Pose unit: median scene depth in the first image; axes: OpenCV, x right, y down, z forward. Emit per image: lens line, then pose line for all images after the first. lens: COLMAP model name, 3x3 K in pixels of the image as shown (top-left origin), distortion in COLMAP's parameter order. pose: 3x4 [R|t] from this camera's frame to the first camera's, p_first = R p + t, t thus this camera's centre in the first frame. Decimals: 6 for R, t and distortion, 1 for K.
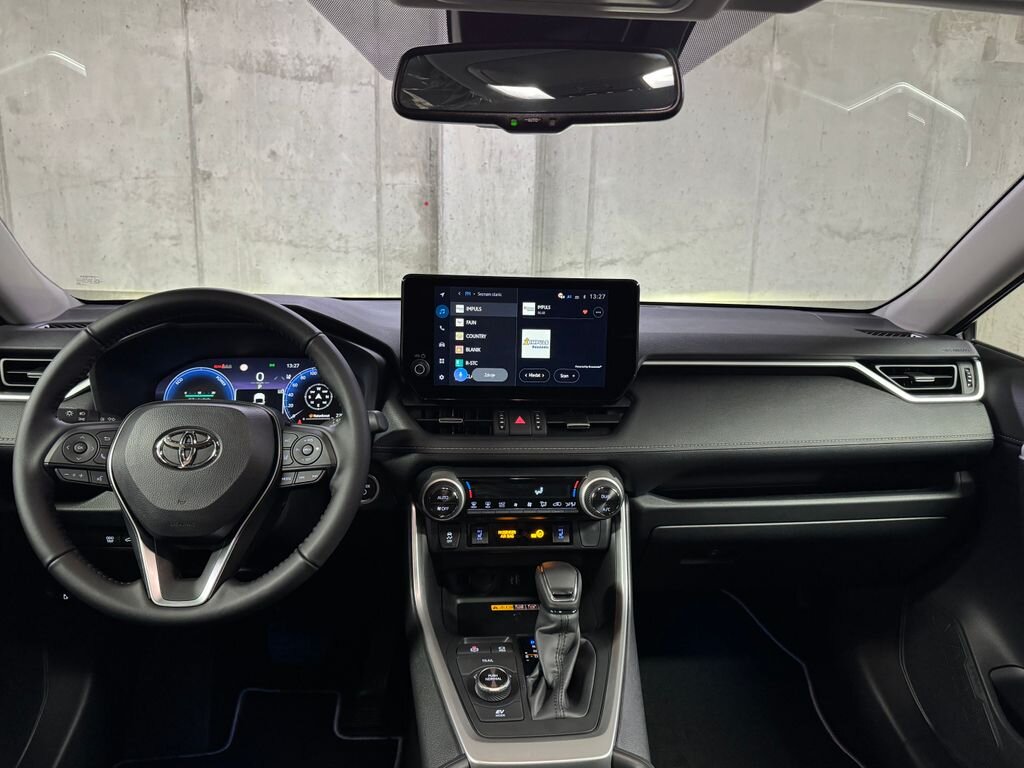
lens RADIAL K [[733.8, 0, 513.2], [0, 733.8, 377.3], [0, 0, 1]] dist [0.035683, -0.047589]
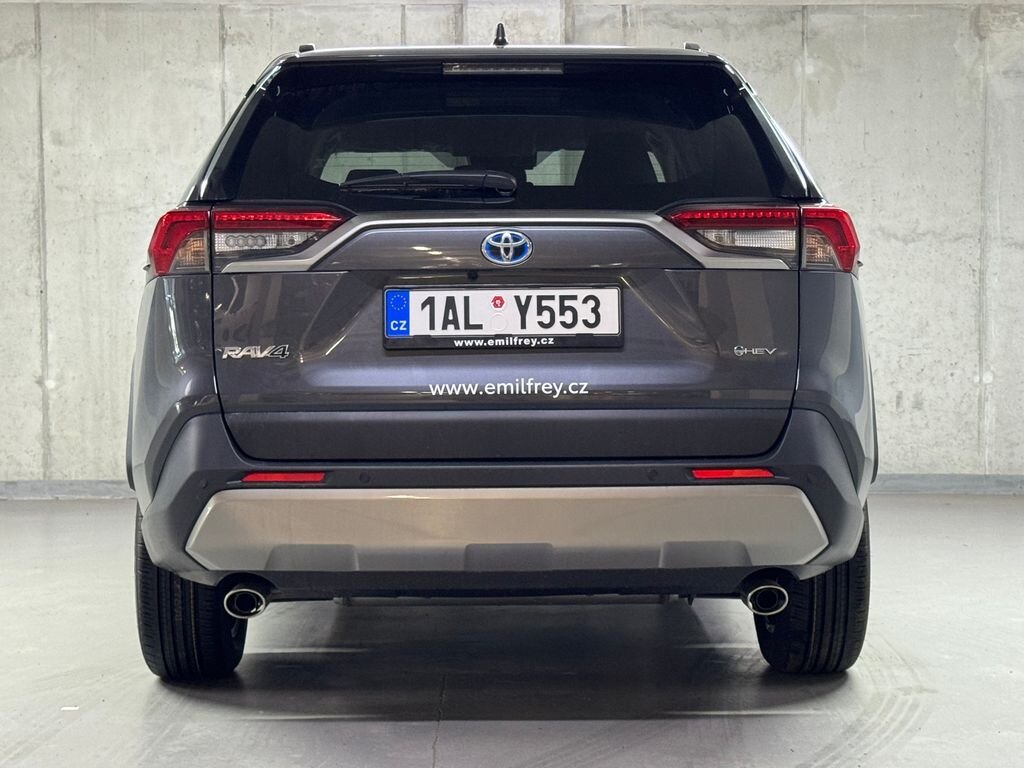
lens RADIAL K [[2048.4, 0, 542.8], [0, 2048.4, 392.1], [0, 0, 1]] dist [0.122338, 0.000000]
pose [[0.997697, -0.028486, -0.061552, 0.169680], [0.018332, 0.987005, -0.159637, 0.447731], [0.065300, 0.158141, 0.985255, -1.714462]]
